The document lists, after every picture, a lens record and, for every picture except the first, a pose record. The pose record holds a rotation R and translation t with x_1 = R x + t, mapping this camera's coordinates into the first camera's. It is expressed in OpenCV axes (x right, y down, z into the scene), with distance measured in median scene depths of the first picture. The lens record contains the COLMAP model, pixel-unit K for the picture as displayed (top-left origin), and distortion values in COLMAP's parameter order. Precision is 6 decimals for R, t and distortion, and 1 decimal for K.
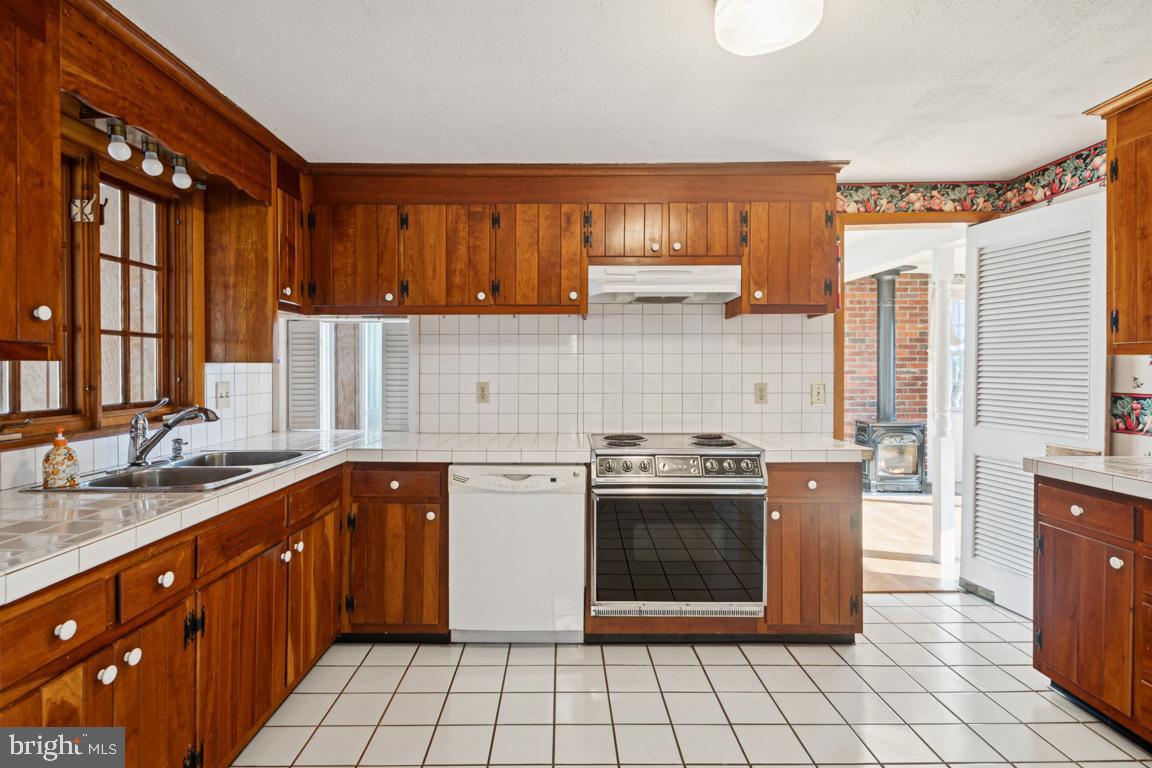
lens RADIAL K [[589.2, 0, 572.4], [0, 589.2, 377.3], [0, 0, 1]] dist [0.014886, -0.005898]
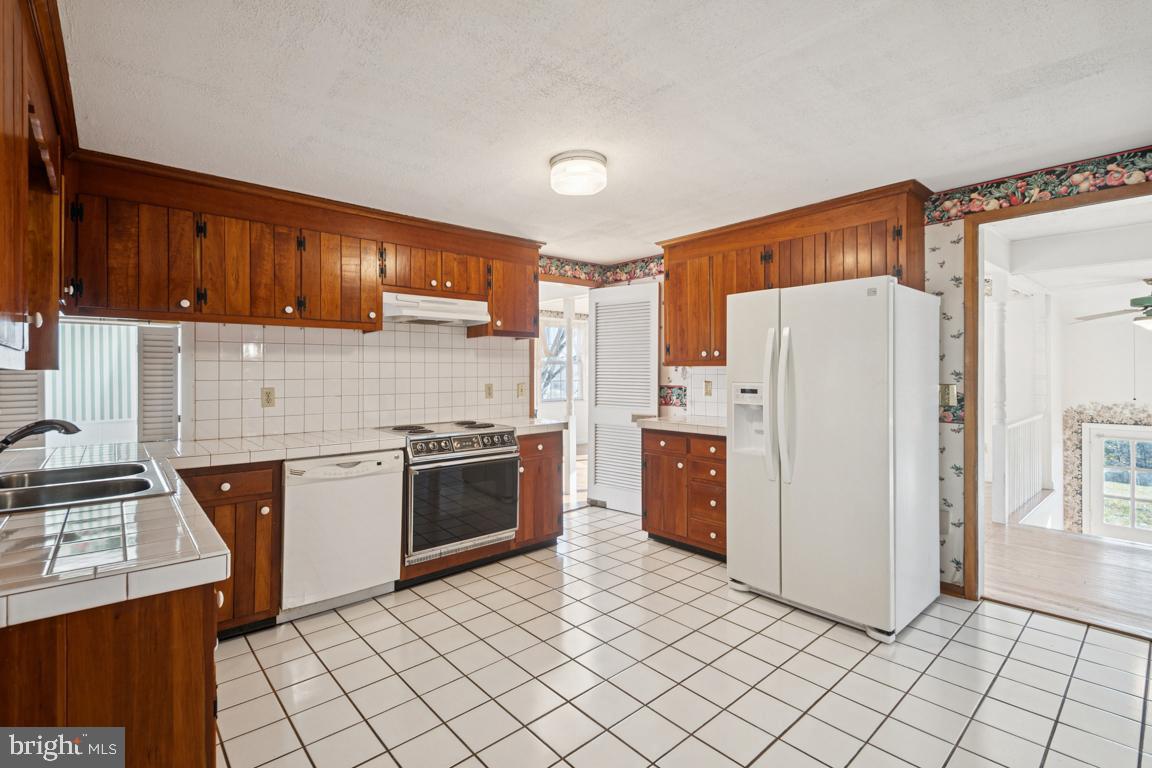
lens RADIAL K [[514.6, 0, 575.4], [0, 514.6, 380.2], [0, 0, 1]] dist [0.016071, -0.006695]
pose [[0.751050, -0.013170, 0.660114, -0.396339], [0.013674, 0.999897, 0.004391, -0.001801], [-0.660104, 0.005729, 0.751152, -0.088339]]
